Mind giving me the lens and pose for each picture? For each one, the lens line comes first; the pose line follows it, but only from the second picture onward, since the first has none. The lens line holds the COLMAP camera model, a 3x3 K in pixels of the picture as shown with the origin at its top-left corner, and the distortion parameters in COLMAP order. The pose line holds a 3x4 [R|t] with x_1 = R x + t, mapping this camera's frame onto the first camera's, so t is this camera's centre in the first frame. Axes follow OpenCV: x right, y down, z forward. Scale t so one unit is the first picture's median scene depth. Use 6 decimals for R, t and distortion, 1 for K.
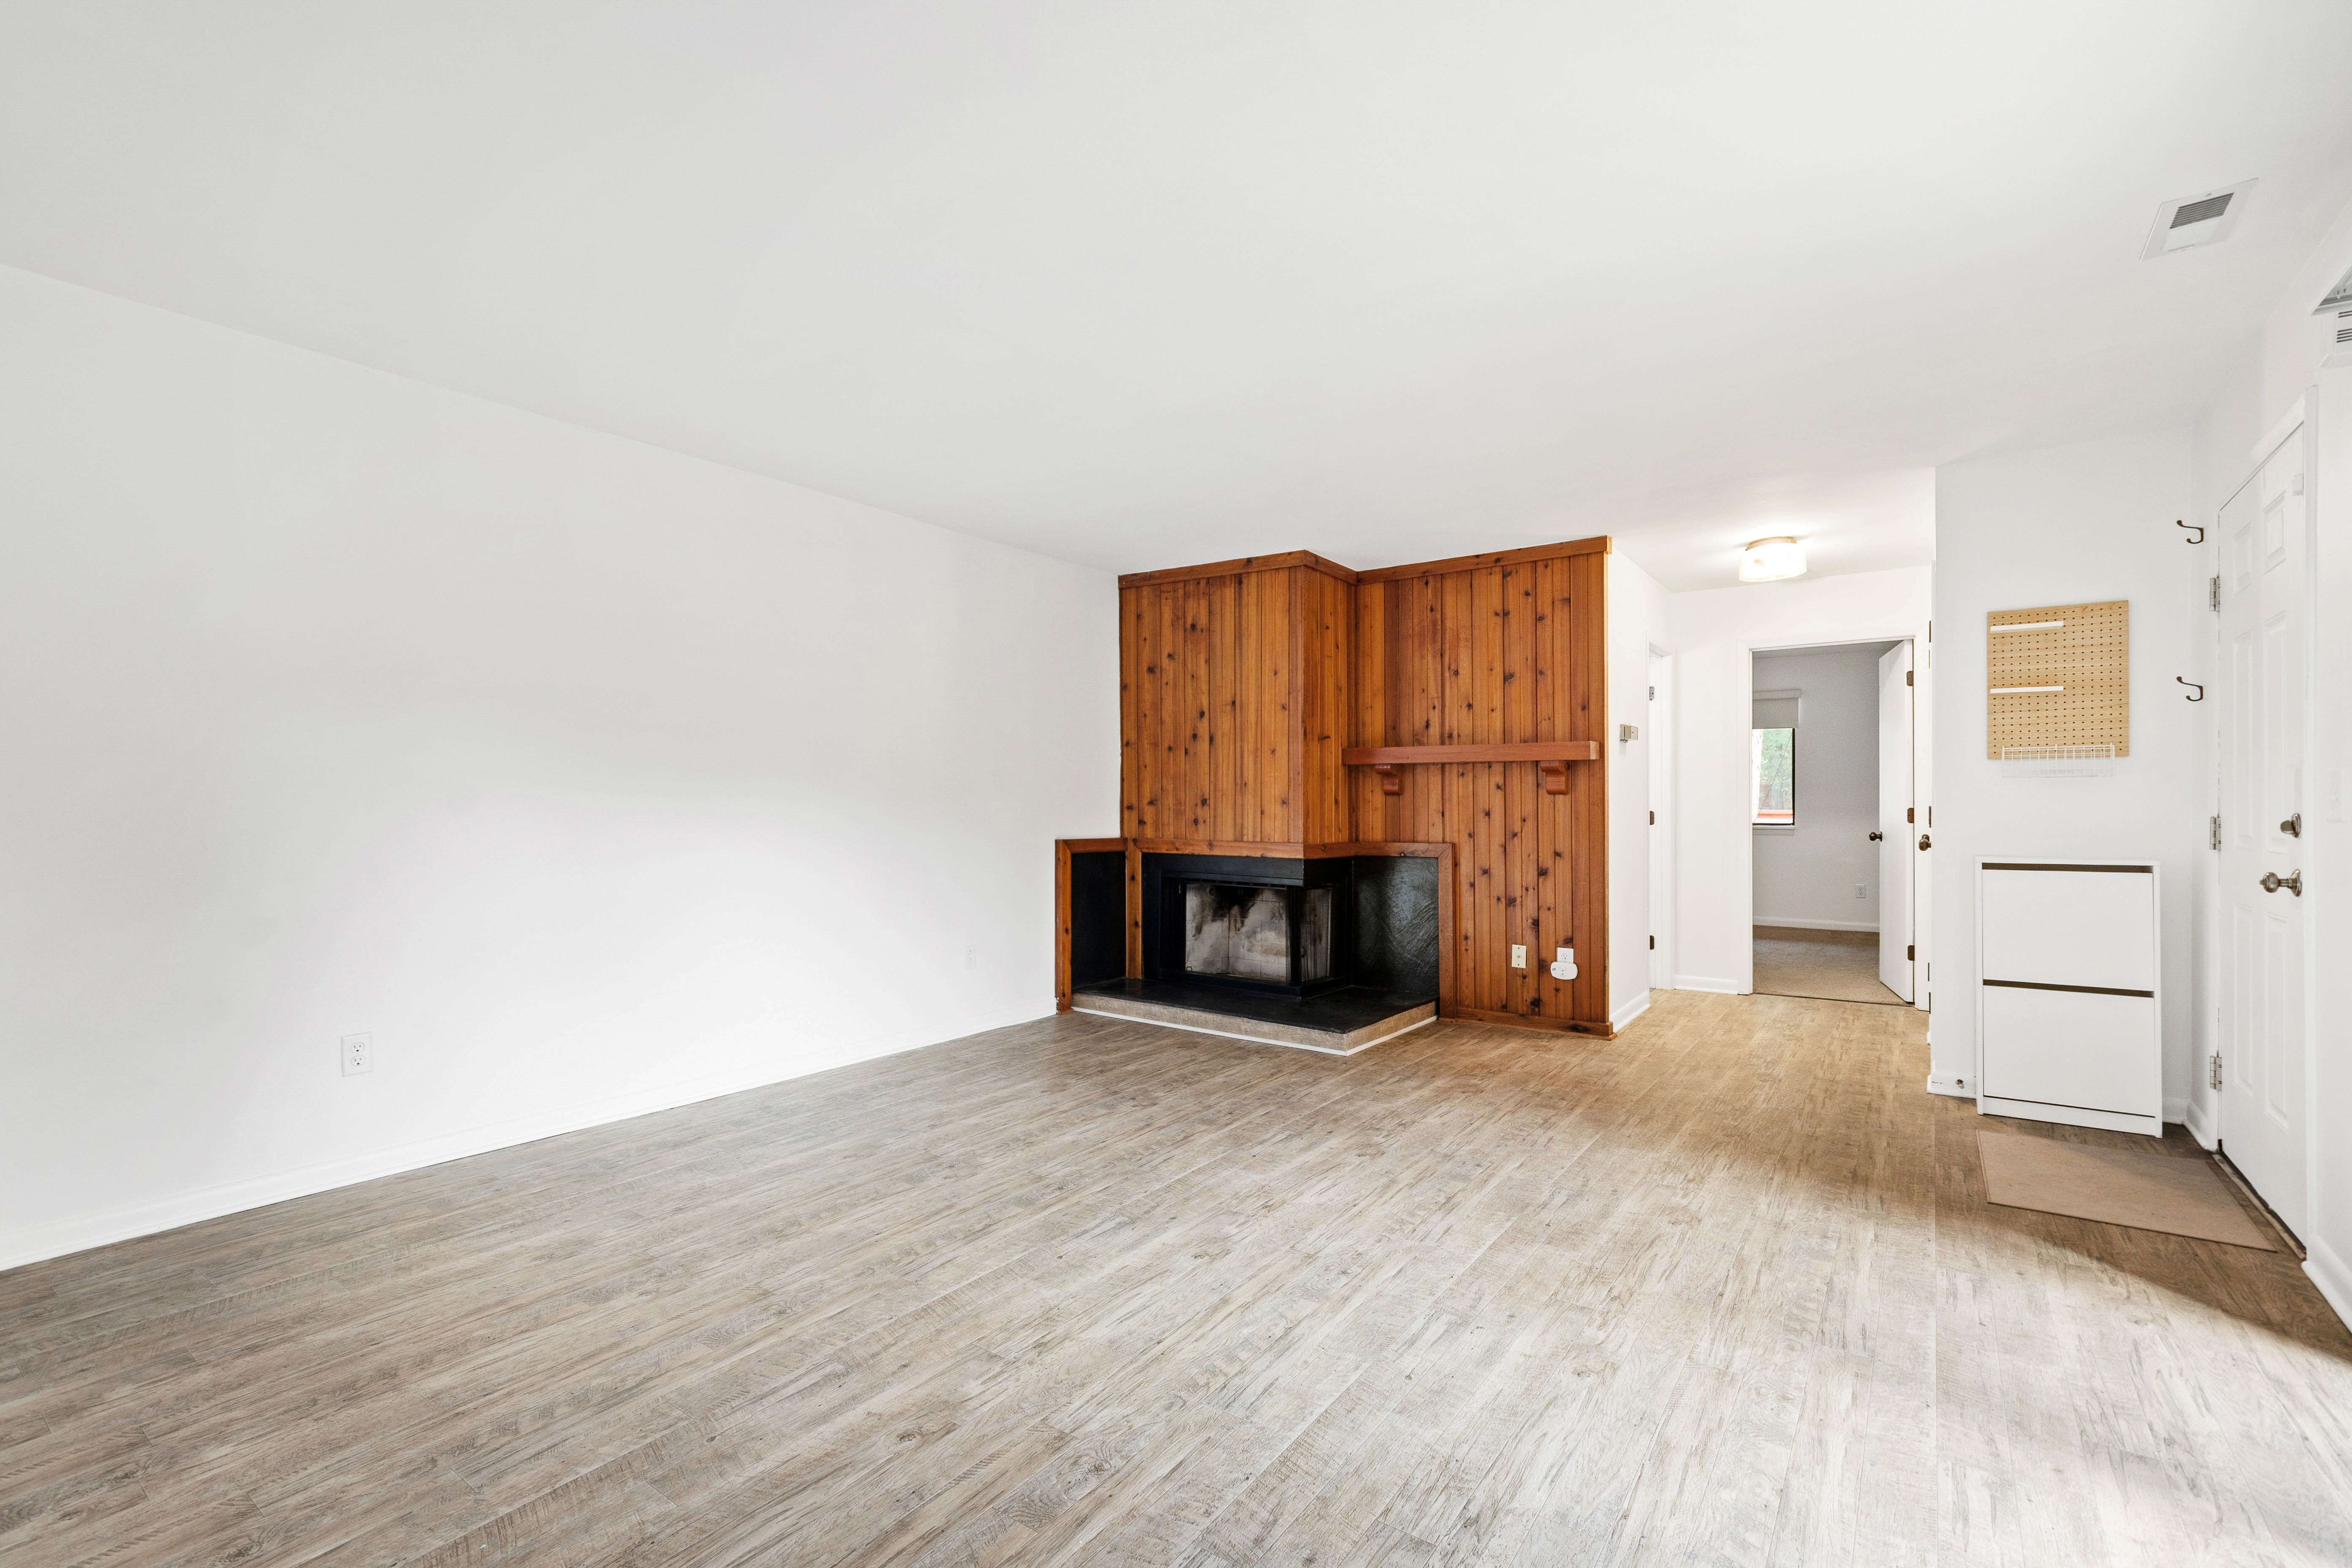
lens RADIAL K [[1048.8, 0, 1156.5], [0, 1048.8, 811.2], [0, 0, 1]] dist [-0.003805, 0.000137]
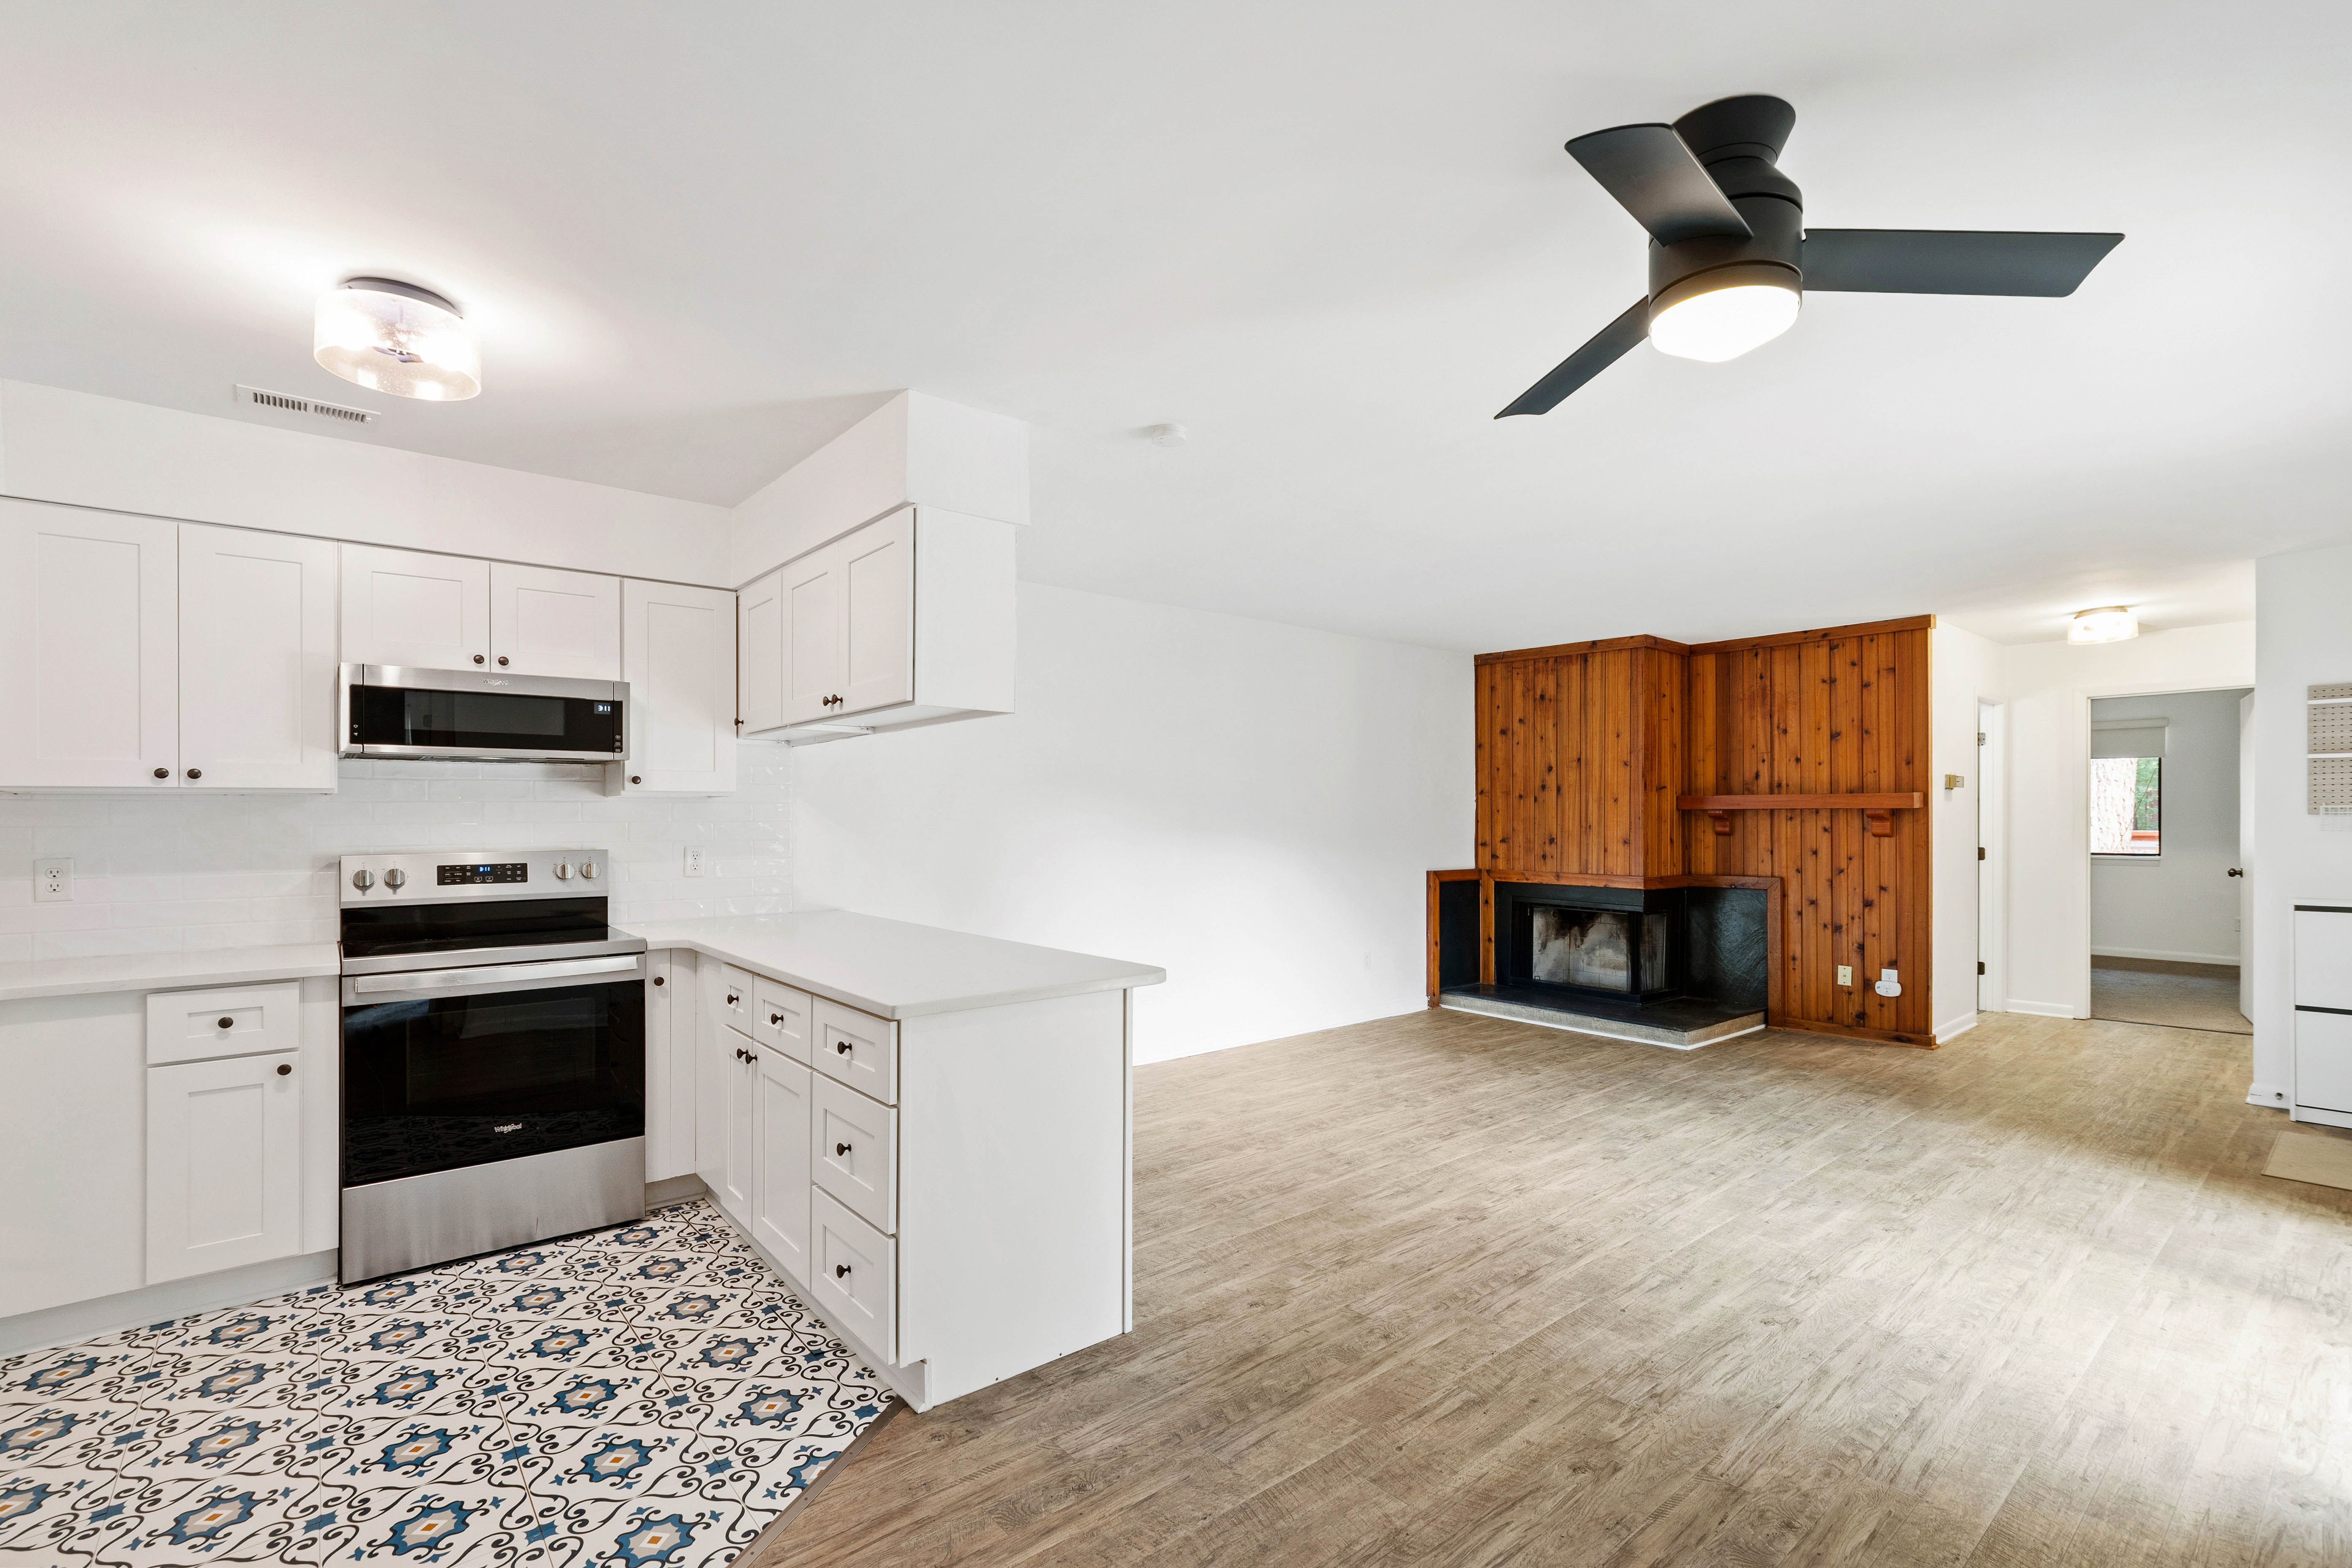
lens RADIAL K [[1048.8, 0, 1155.0], [0, 1048.8, 829.7], [0, 0, 1]] dist [-0.003805, 0.000137]
pose [[0.968946, 0.000653, -0.247272, -0.109792], [0.000229, 0.999994, 0.003541, -0.028496], [0.247273, -0.003487, 0.968940, -0.318002]]
